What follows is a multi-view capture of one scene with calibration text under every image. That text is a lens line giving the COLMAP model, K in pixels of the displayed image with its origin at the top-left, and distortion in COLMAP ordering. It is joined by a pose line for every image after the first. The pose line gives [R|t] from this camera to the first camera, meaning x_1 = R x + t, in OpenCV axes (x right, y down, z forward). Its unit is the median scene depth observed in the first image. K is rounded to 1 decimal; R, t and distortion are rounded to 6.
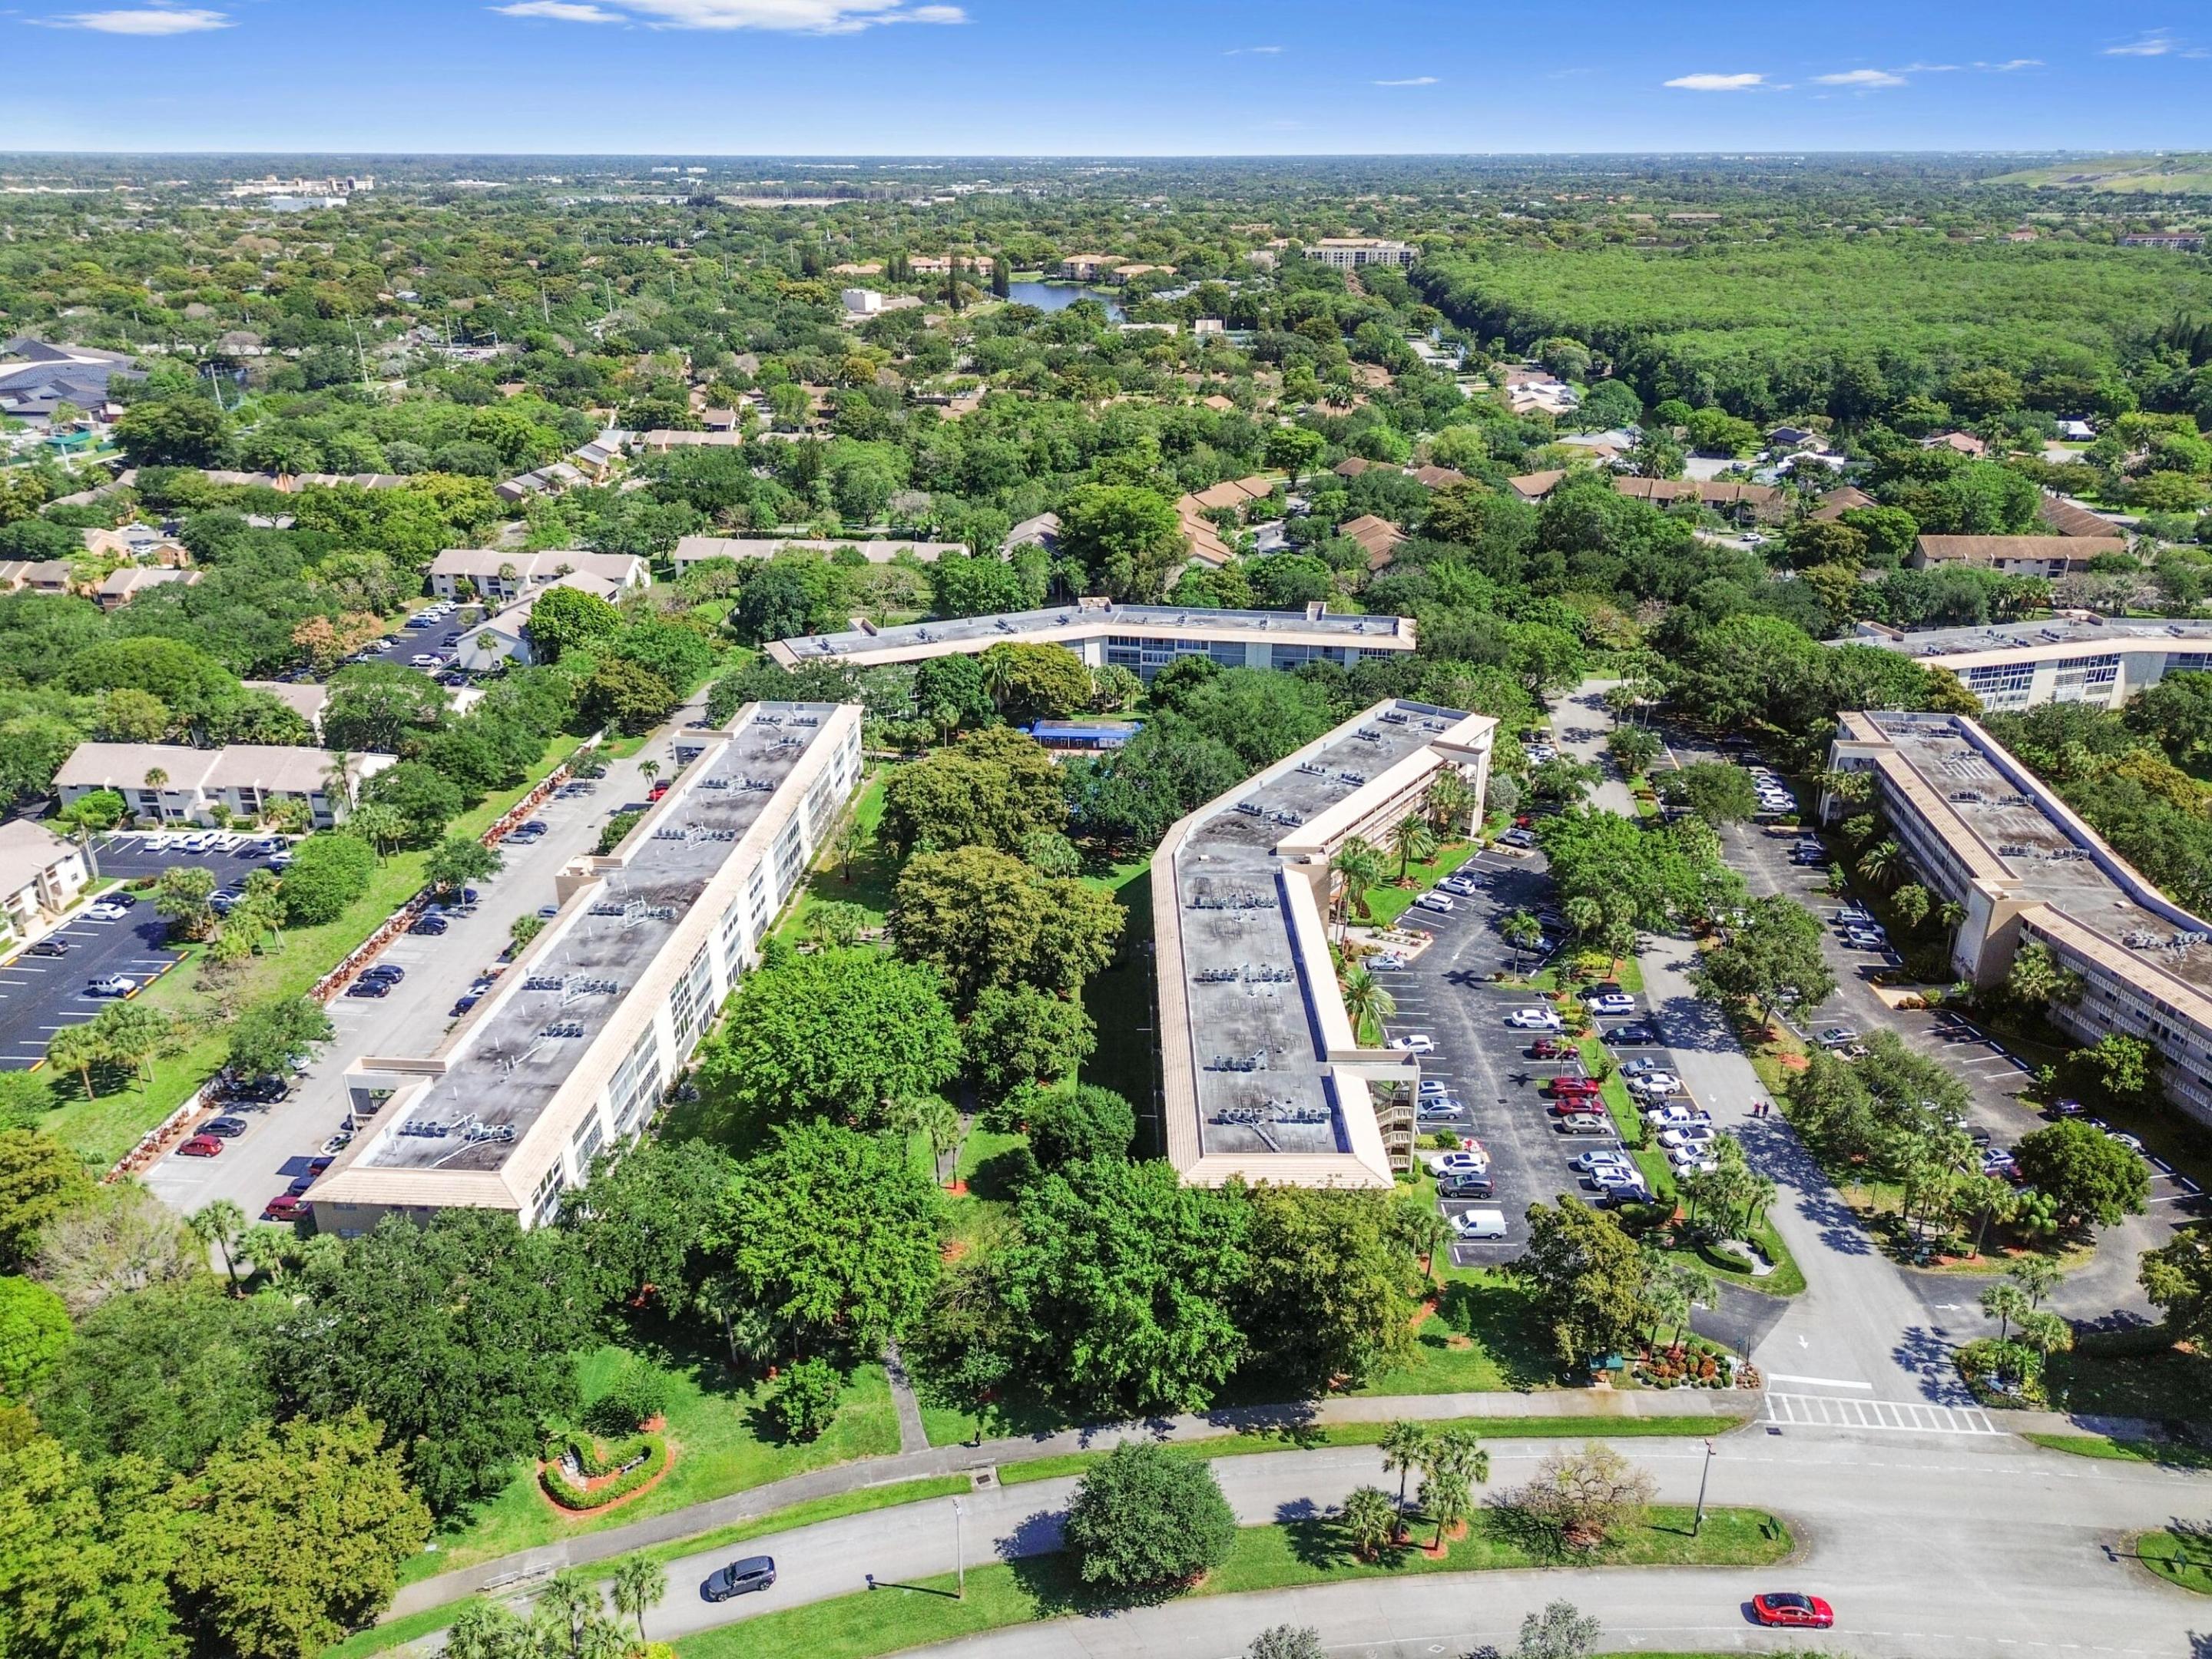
lens RADIAL K [[1575.9, 0, 1109.4], [0, 1575.9, 829.0], [0, 0, 1]] dist [0.032252, -0.008102]
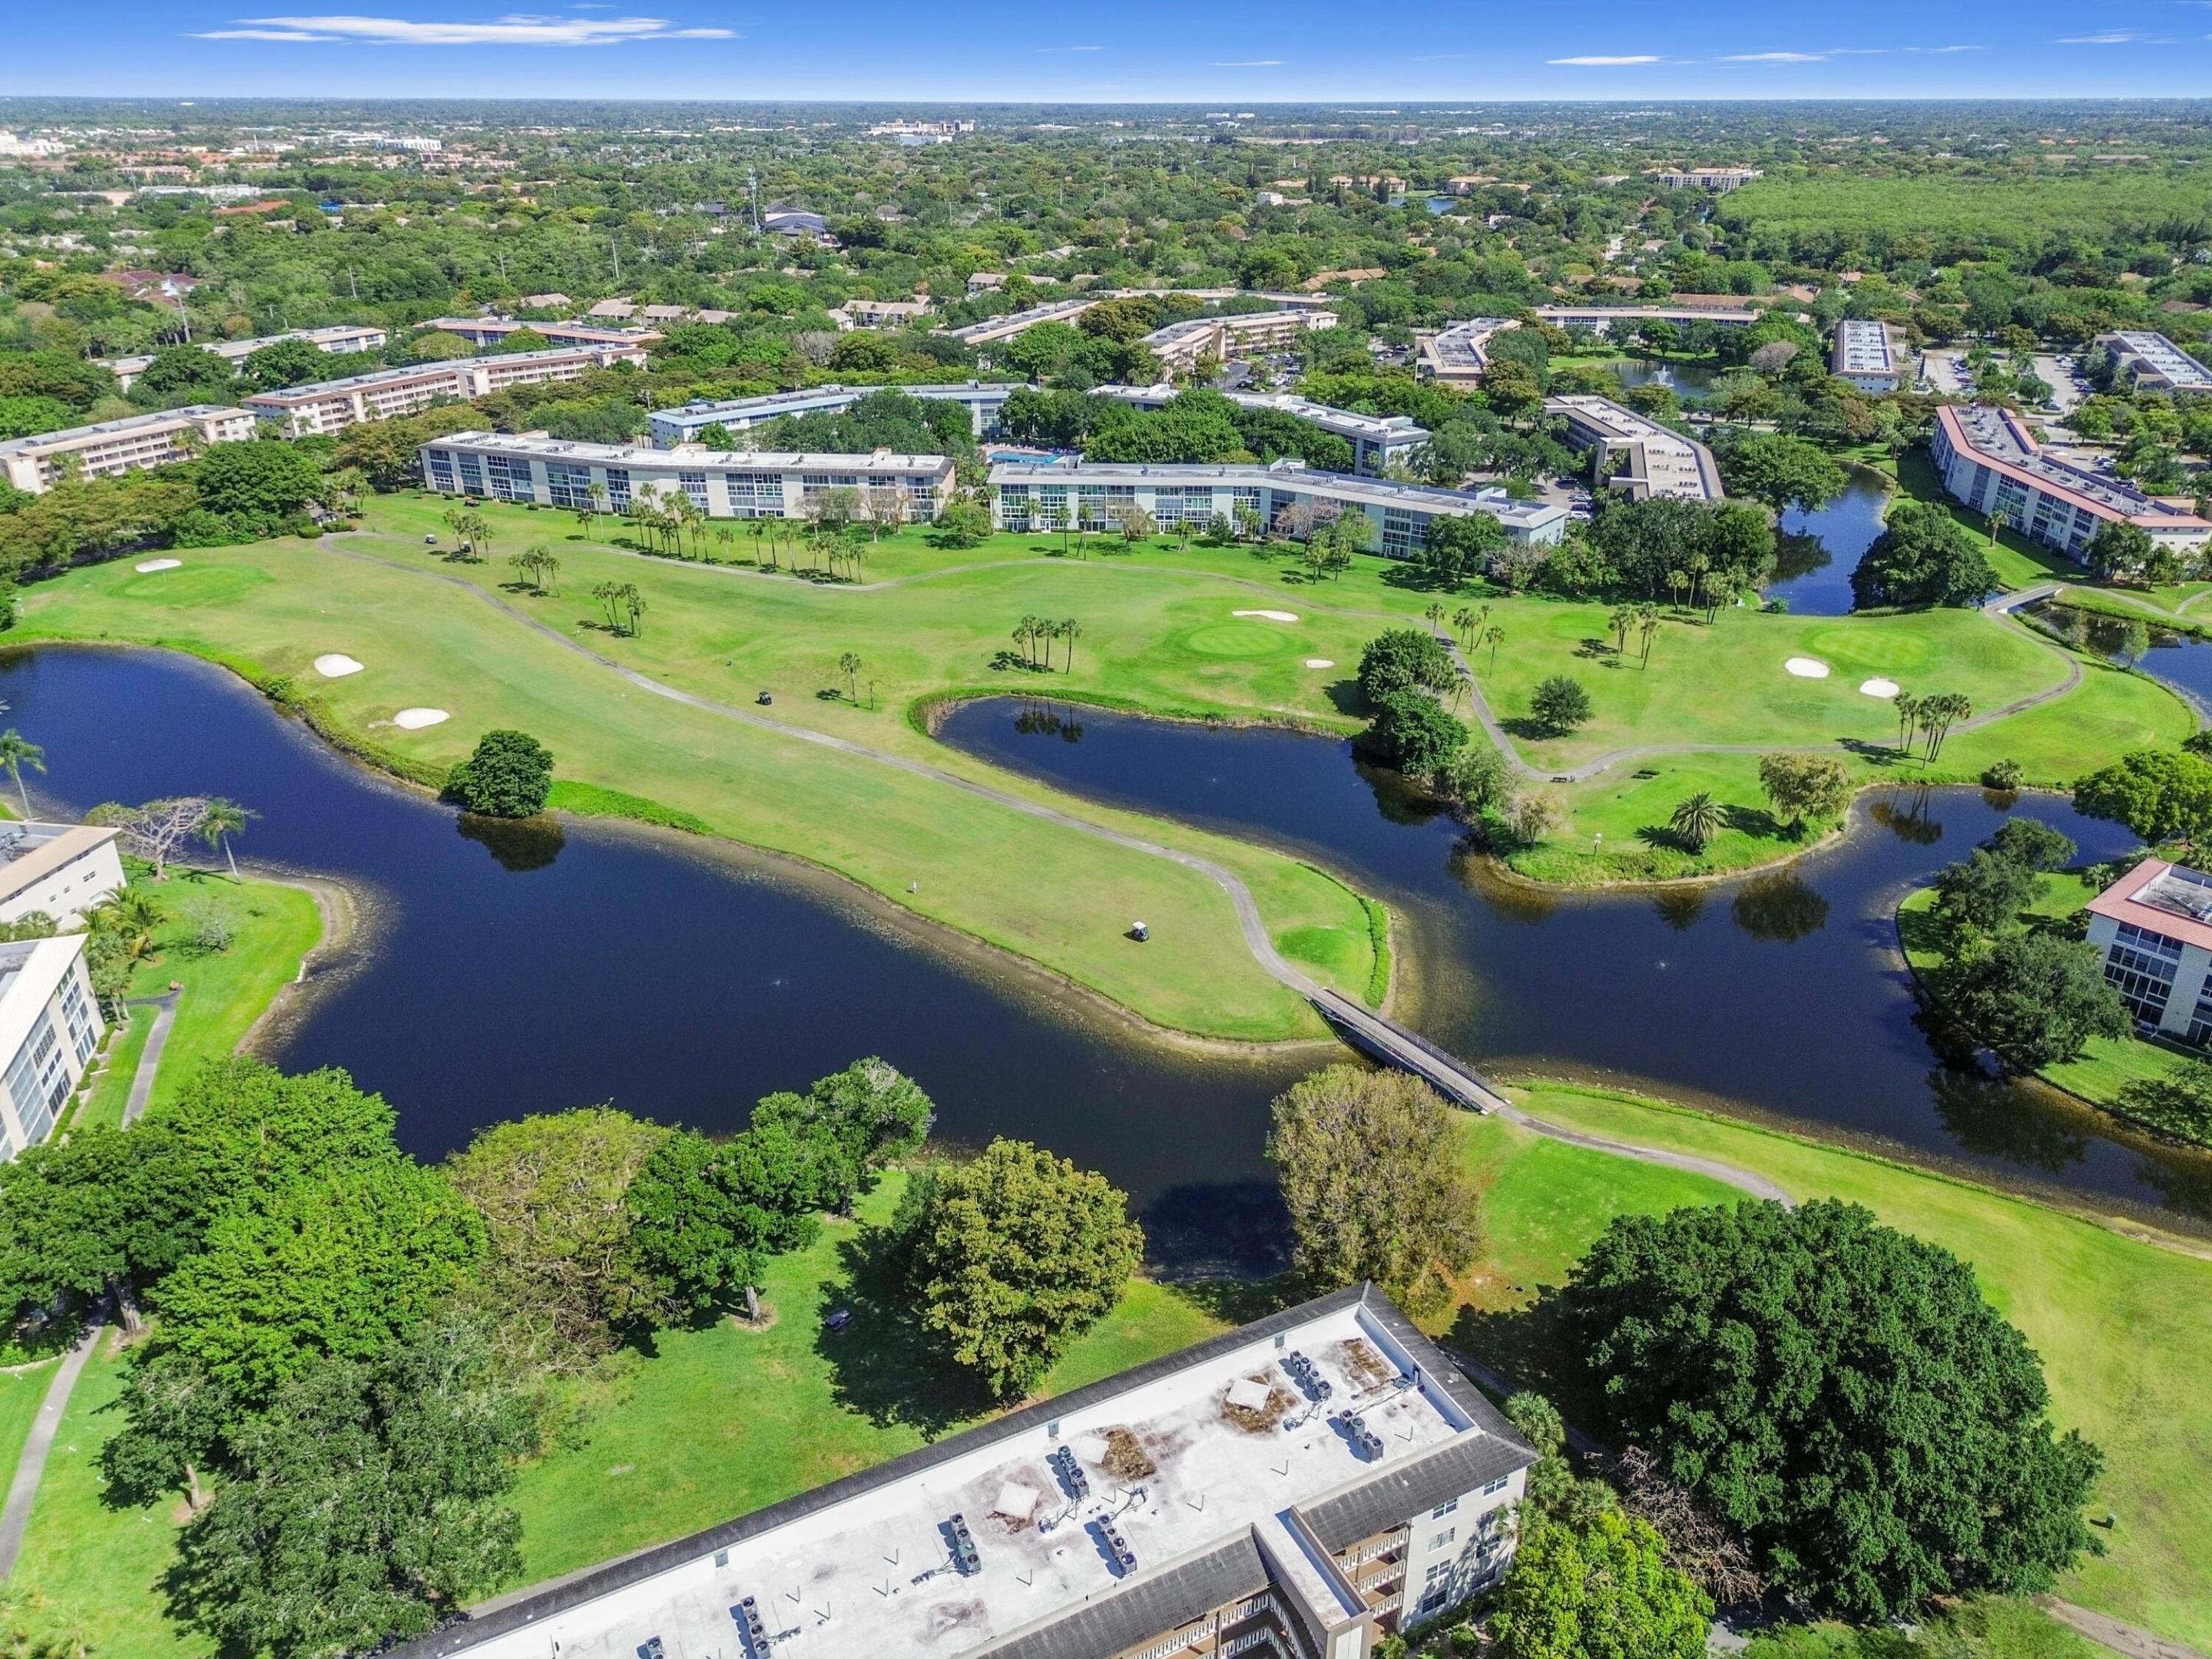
lens RADIAL K [[1575.9, 0, 1104.5], [0, 1575.9, 829.3], [0, 0, 1]] dist [0.032252, -0.008102]
pose [[0.945940, 0.143047, -0.291092, 0.079200], [-0.135312, 0.989705, 0.046641, 0.072644], [0.294767, -0.004732, 0.955557, -0.167244]]
